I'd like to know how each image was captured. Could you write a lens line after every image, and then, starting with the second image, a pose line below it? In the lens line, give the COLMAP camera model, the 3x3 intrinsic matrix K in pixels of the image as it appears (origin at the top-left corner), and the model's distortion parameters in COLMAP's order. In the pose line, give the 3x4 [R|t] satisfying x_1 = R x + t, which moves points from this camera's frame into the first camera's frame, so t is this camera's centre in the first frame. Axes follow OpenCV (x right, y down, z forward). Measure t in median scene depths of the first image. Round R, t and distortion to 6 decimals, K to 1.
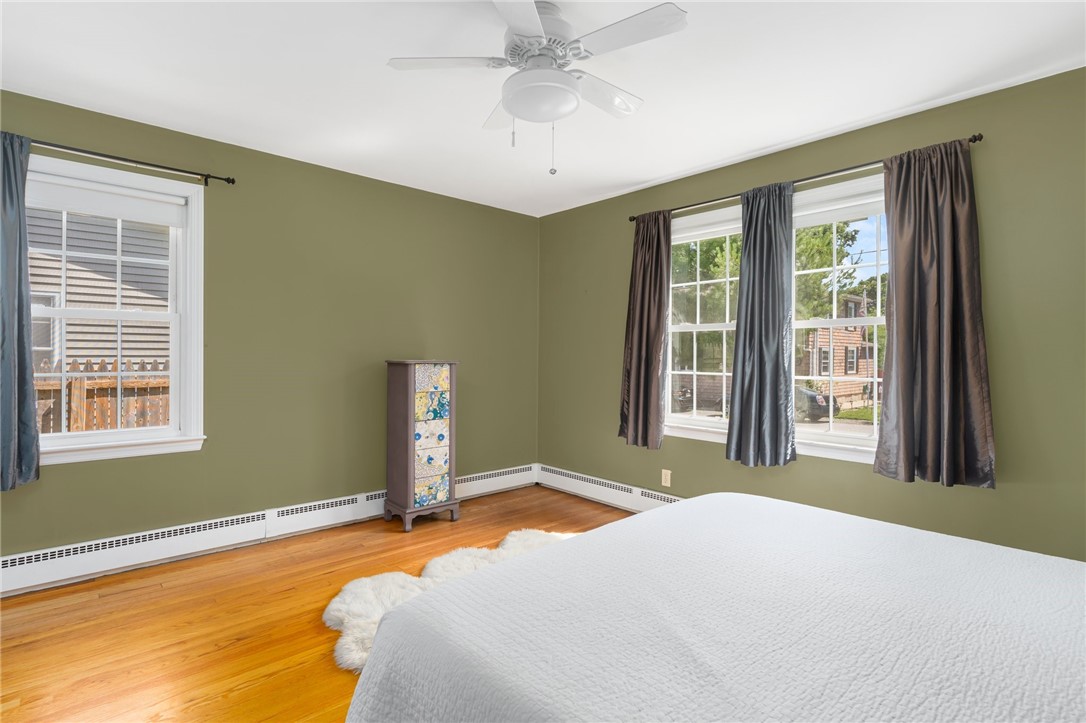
lens RADIAL K [[523.5, 0, 540.4], [0, 523.5, 347.5], [0, 0, 1]] dist [-0.023341, 0.015842]
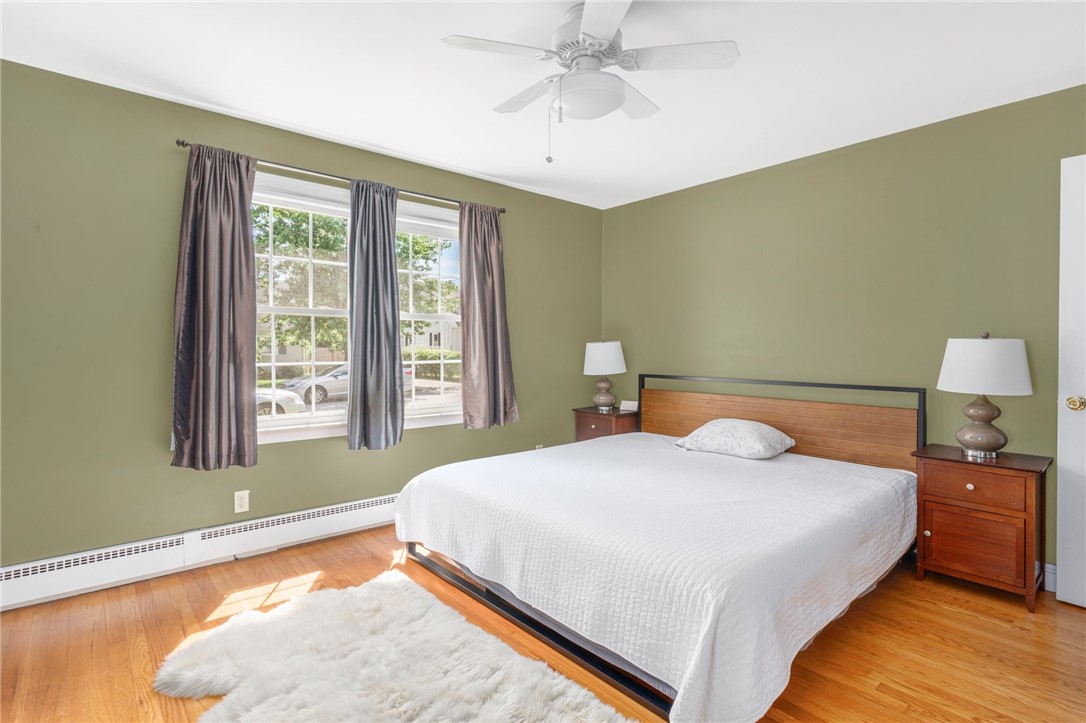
lens RADIAL K [[523.5, 0, 540.4], [0, 523.5, 347.5], [0, 0, 1]] dist [-0.023341, 0.015842]
pose [[0.013711, -0.005675, 0.999890, -0.600107], [-0.009793, 0.999935, 0.005810, 0.014030], [-0.999858, -0.009871, 0.013655, 0.628118]]
